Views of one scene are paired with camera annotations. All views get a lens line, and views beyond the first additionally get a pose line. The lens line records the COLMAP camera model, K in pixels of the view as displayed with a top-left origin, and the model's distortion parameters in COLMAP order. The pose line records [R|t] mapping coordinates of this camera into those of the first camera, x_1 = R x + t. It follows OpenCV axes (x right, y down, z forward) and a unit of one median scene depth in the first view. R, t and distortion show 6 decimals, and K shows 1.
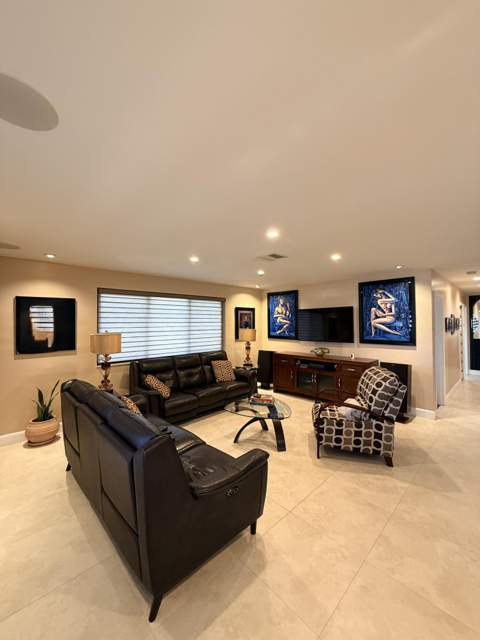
lens RADIAL K [[256.1, 0, 239.5], [0, 256.1, 320.3], [0, 0, 1]] dist [-0.001199, -0.000976]
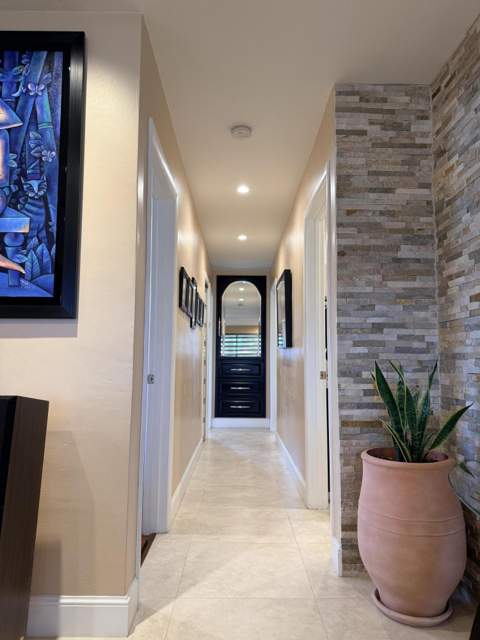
lens RADIAL K [[445.5, 0, 240.2], [0, 445.5, 319.6], [0, 0, 1]] dist [0.006931, 0.001117]
pose [[0.688379, 0.081250, 0.720787, 0.483526], [-0.026453, 0.995858, -0.086993, 0.128112], [-0.724869, 0.040817, 0.687676, 0.591137]]
